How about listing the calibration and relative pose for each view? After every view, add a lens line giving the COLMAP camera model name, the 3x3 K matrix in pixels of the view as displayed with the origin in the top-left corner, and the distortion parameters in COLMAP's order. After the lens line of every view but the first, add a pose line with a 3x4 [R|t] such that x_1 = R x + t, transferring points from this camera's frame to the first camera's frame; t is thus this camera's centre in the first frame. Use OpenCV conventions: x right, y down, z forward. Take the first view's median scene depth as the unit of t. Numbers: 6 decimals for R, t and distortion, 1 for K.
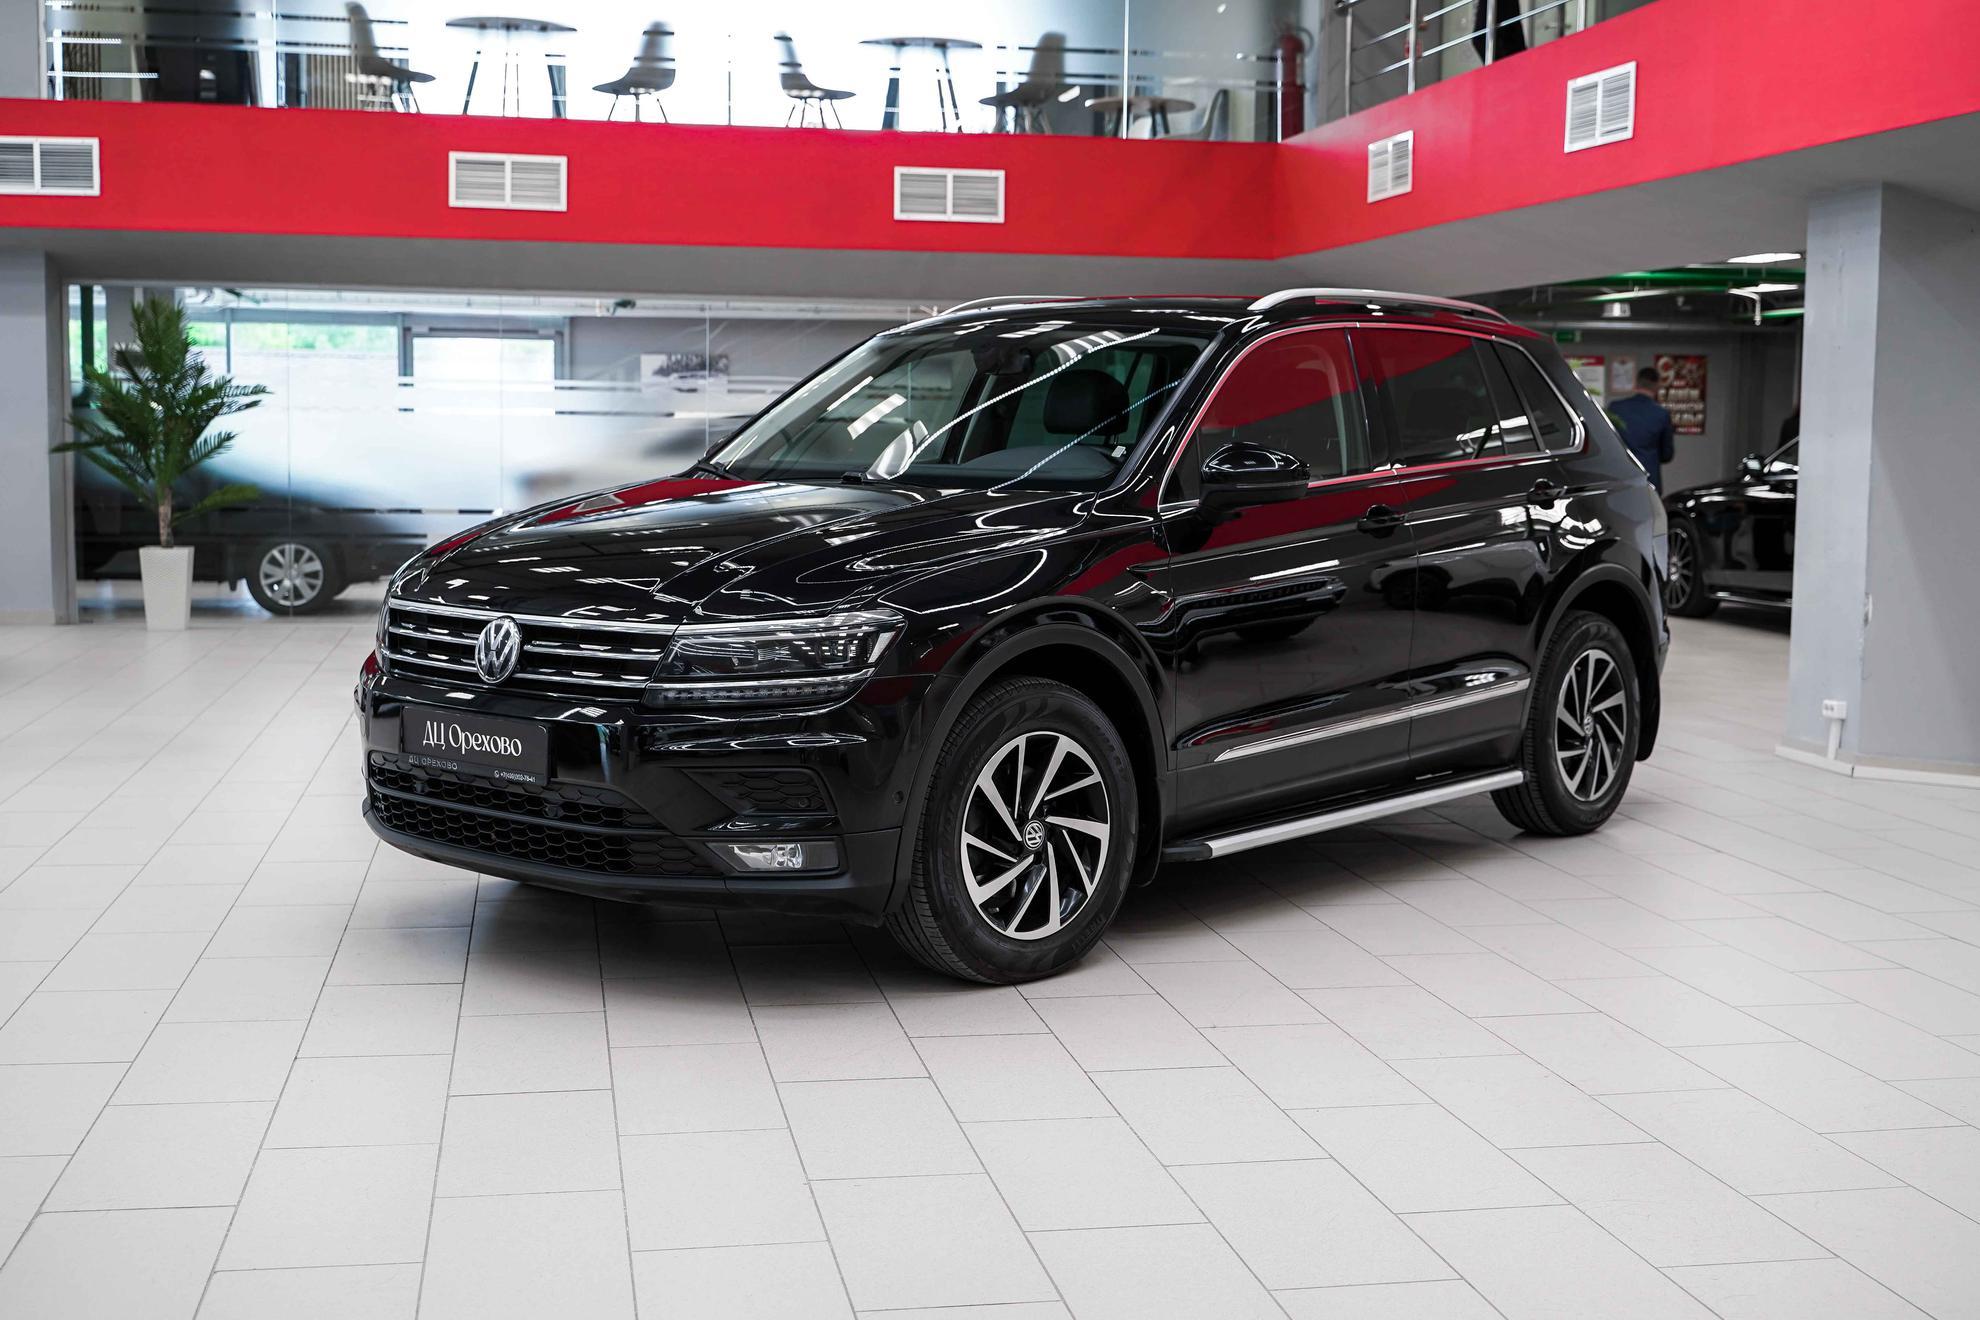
lens RADIAL K [[2424.9, 0, 990.0], [0, 2424.9, 660.0], [0, 0, 1]] dist [0.005057, -0.034399]
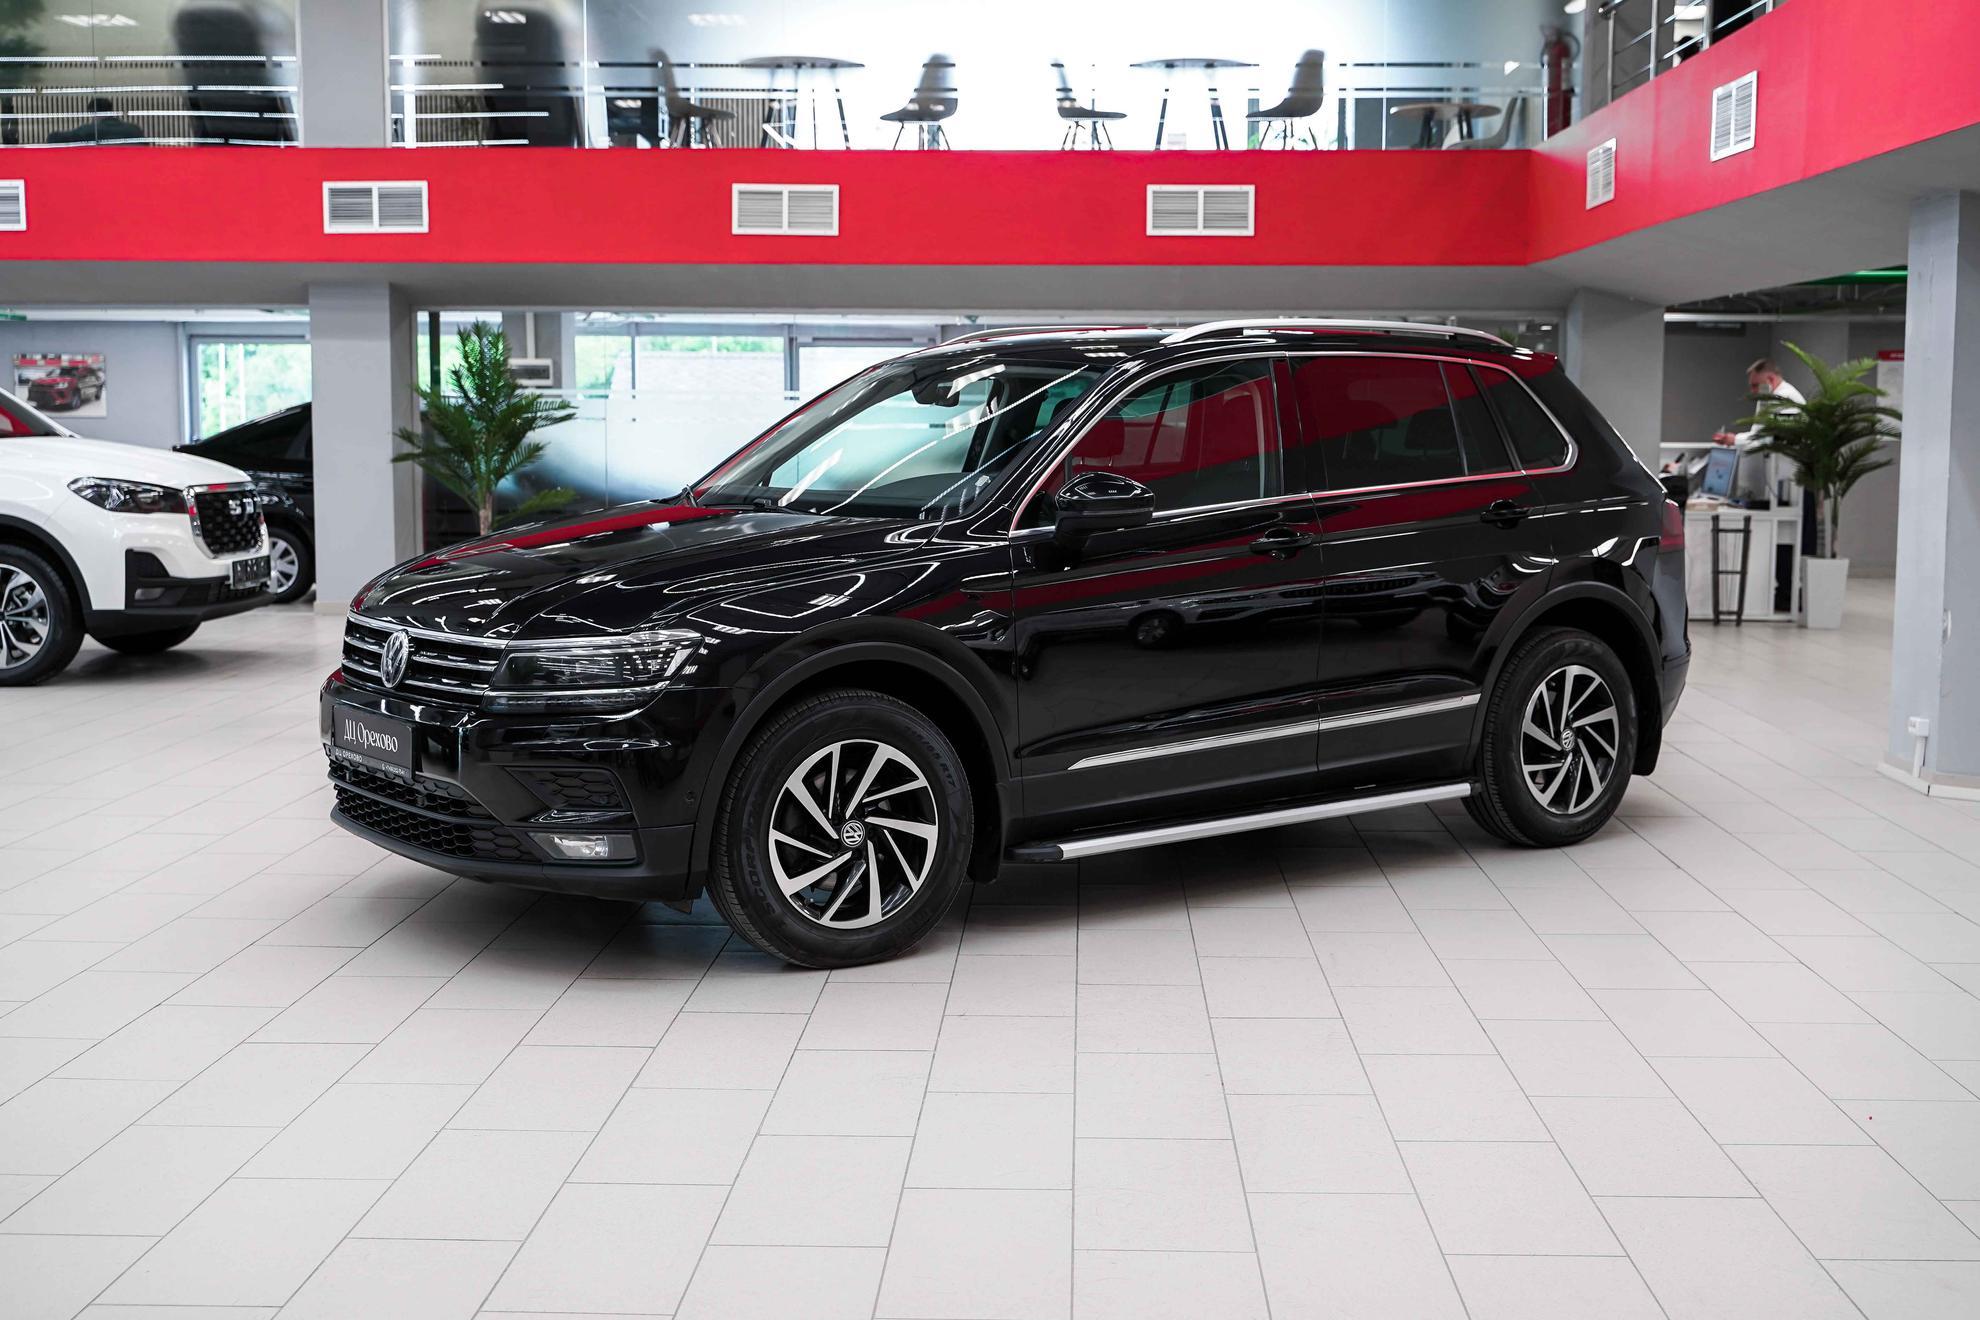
lens RADIAL K [[2378.0, 0, 998.7], [0, 2378.0, 648.4], [0, 0, 1]] dist [0.006880, -0.003795]
pose [[0.976635, 0.012895, -0.214520, 0.133541], [-0.012527, 0.999917, 0.003078, -0.006776], [0.214542, -0.000319, 0.976715, -0.015955]]
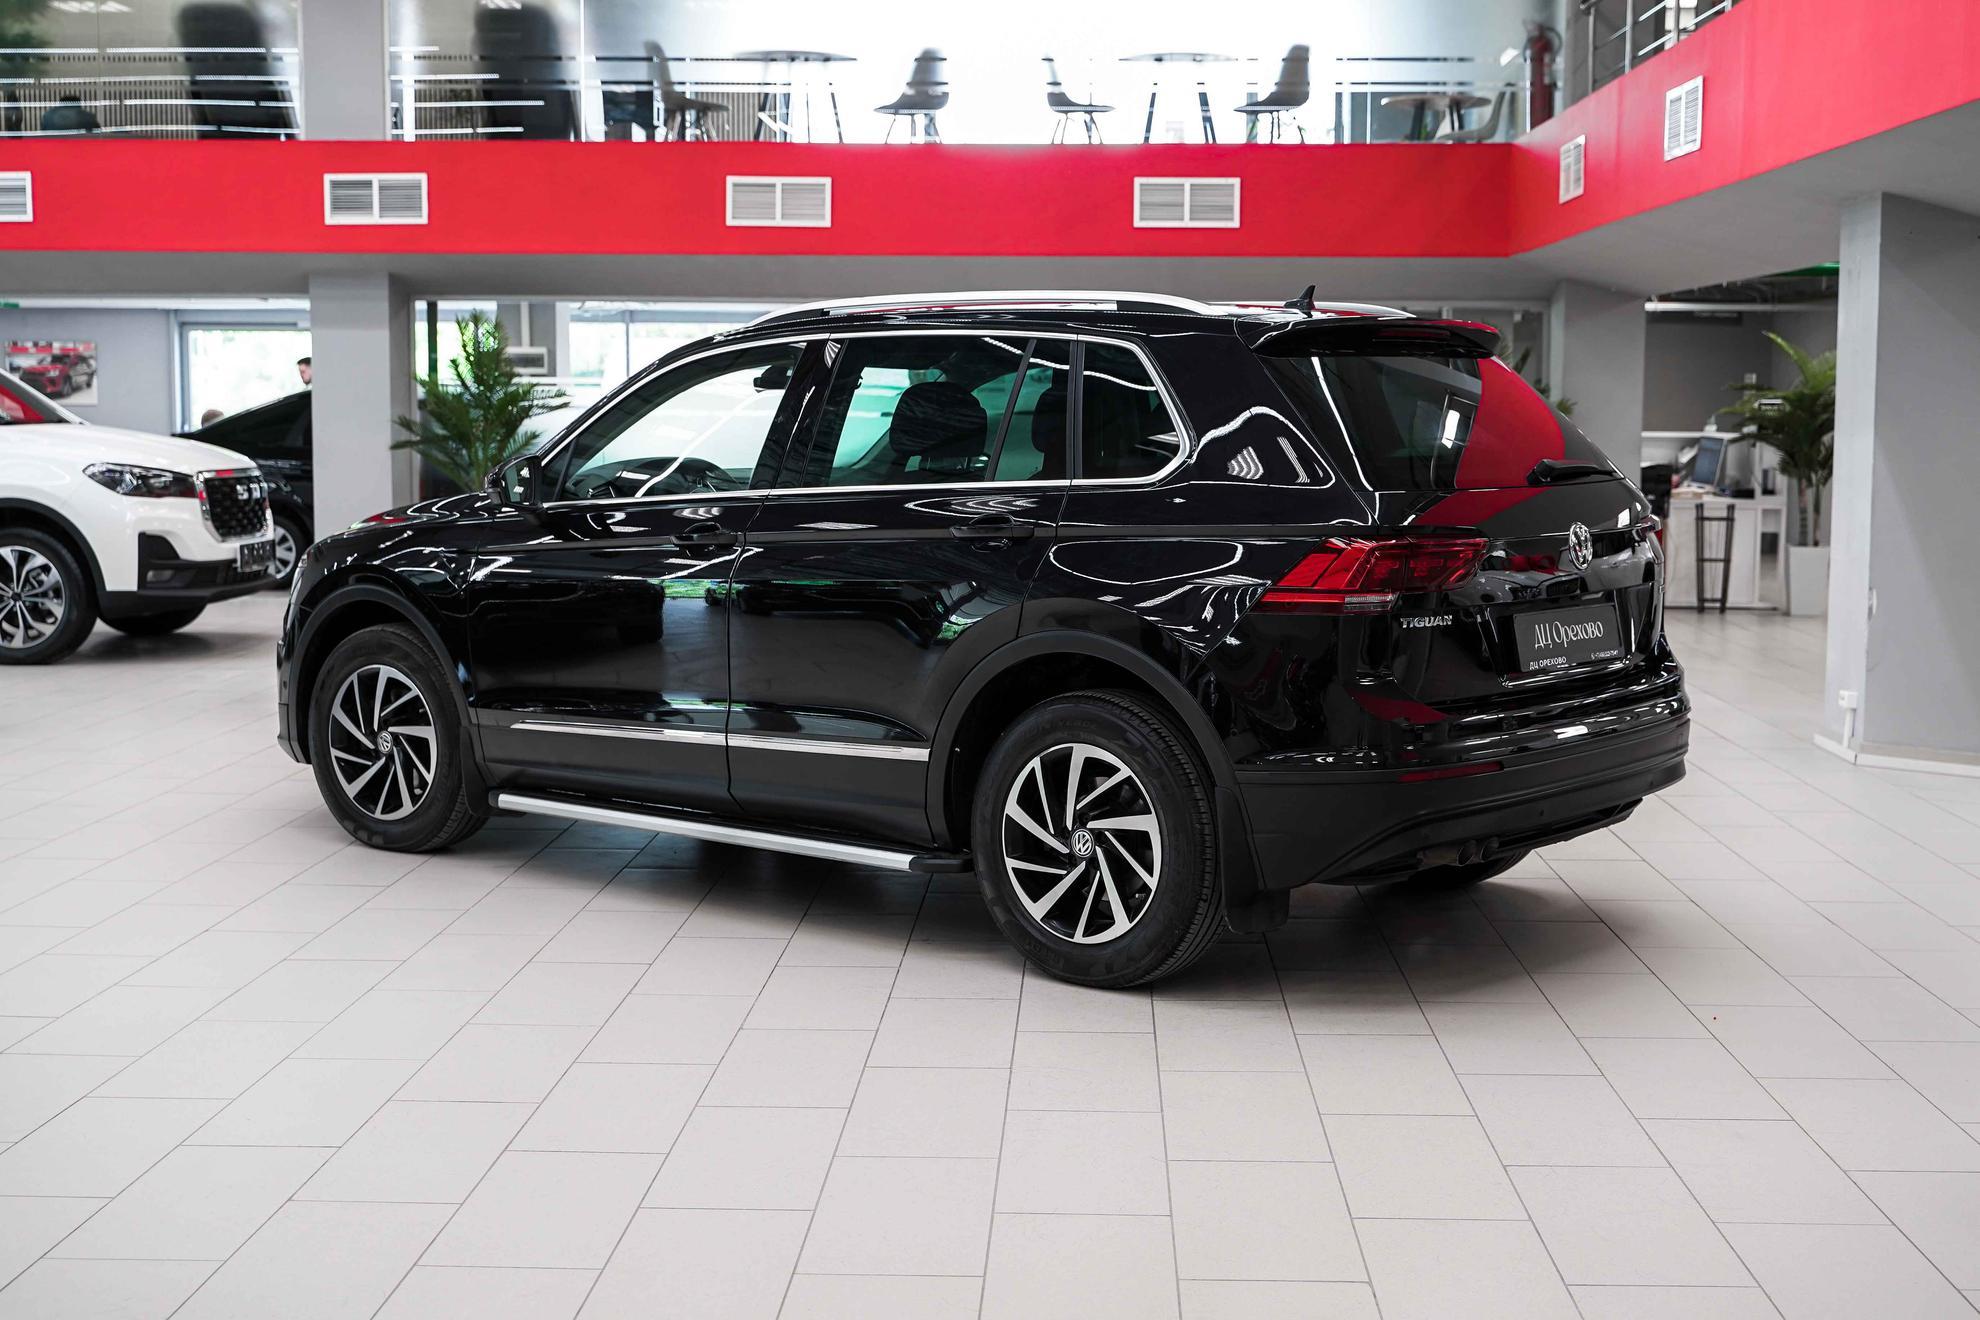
lens RADIAL K [[2492.4, 0, 996.8], [0, 2492.4, 627.0], [0, 0, 1]] dist [0.007991, -0.005088]
pose [[0.975677, 0.012401, -0.218863, 0.158575], [-0.013946, 0.999888, -0.005515, 0.000196], [0.218770, 0.008434, 0.975740, -0.084681]]
